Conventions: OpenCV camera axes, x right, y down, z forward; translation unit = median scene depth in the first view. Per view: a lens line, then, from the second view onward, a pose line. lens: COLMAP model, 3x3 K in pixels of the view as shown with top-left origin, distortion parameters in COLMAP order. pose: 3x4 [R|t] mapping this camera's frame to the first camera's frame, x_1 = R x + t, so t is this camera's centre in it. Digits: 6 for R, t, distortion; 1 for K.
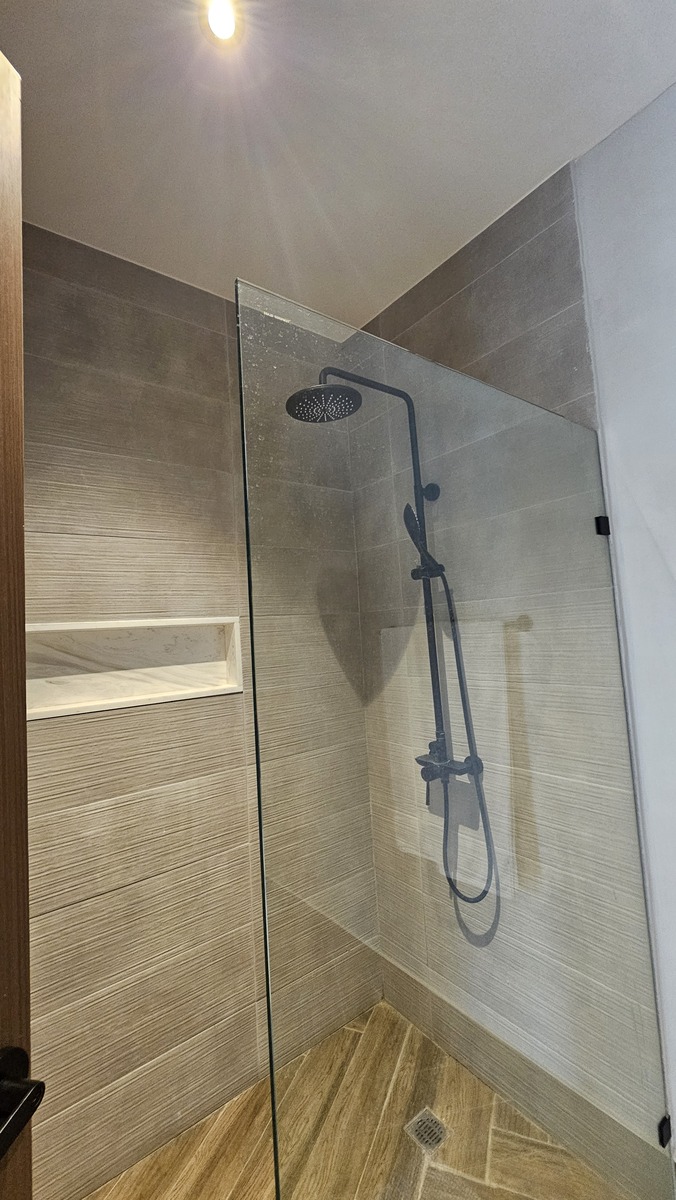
lens RADIAL K [[495.3, 0, 334.3], [0, 495.3, 594.5], [0, 0, 1]] dist [0.000649, -0.000460]
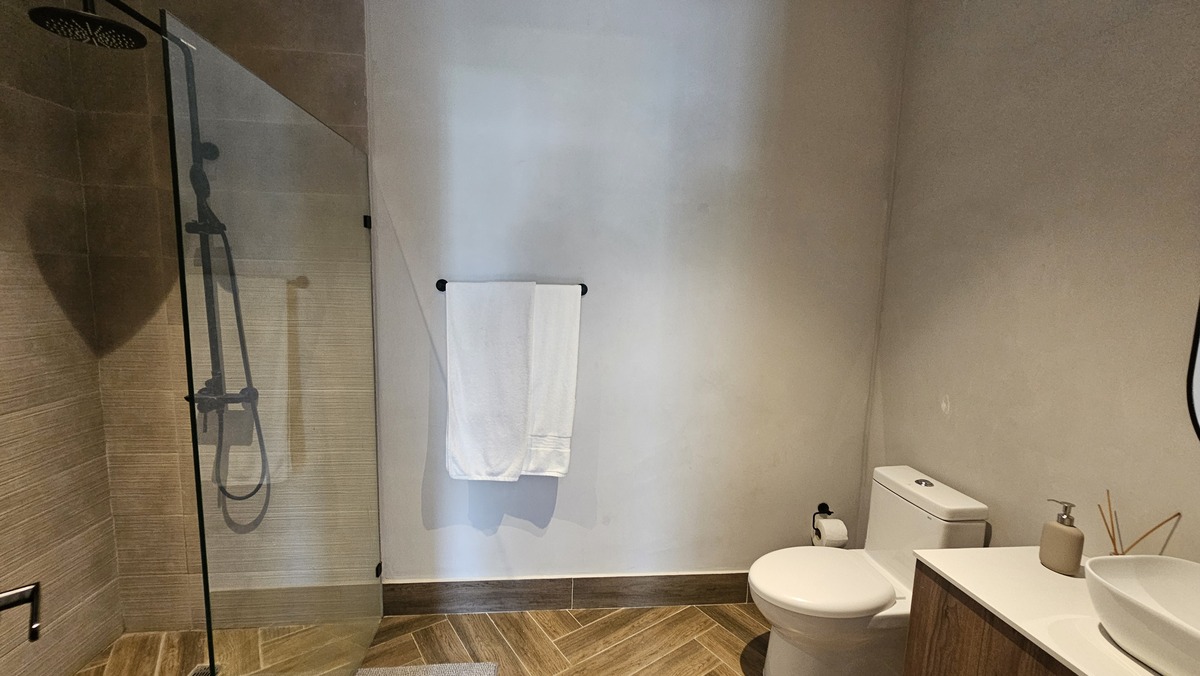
lens RADIAL K [[495.3, 0, 592.7], [0, 495.3, 341.6], [0, 0, 1]] dist [0.000649, -0.000460]
pose [[0.518773, -0.031728, 0.854323, -0.319193], [-0.120395, 0.986641, 0.109750, -0.021500], [-0.846392, -0.159792, 0.508023, -0.320587]]
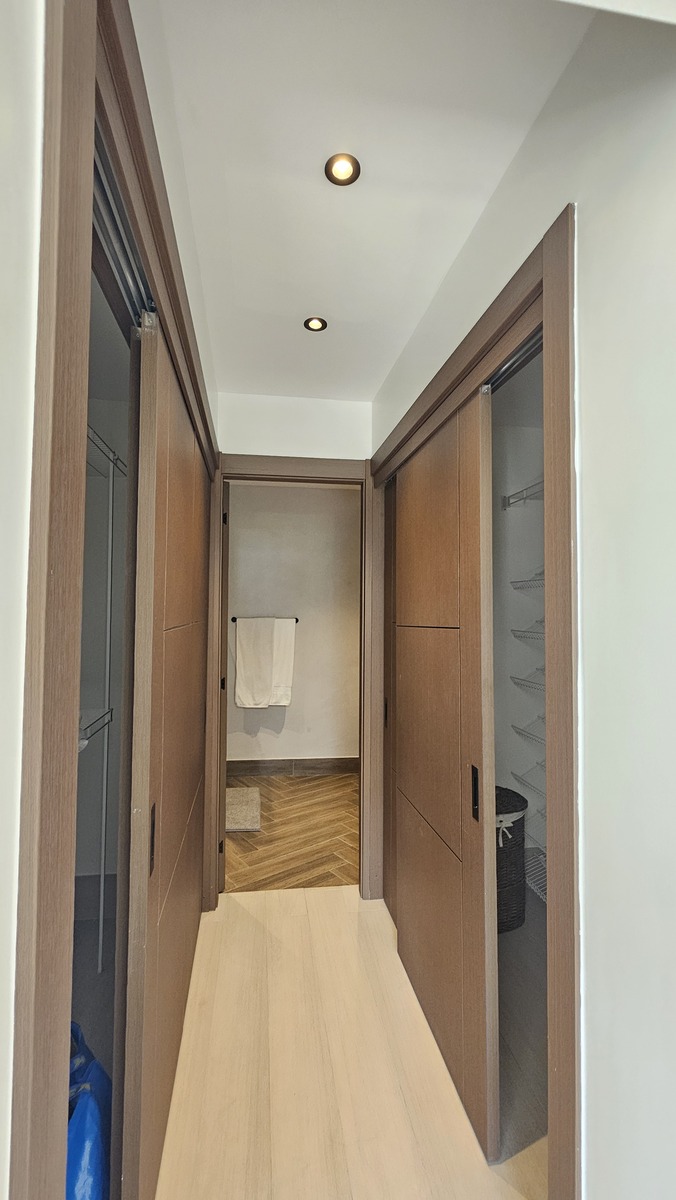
lens RADIAL K [[495.3, 0, 334.3], [0, 495.3, 594.5], [0, 0, 1]] dist [0.000649, -0.000460]
pose [[0.476164, 0.097586, 0.873925, -1.700290], [-0.098956, 0.993457, -0.057017, -0.016244], [-0.873771, -0.059331, 0.482706, -1.229295]]
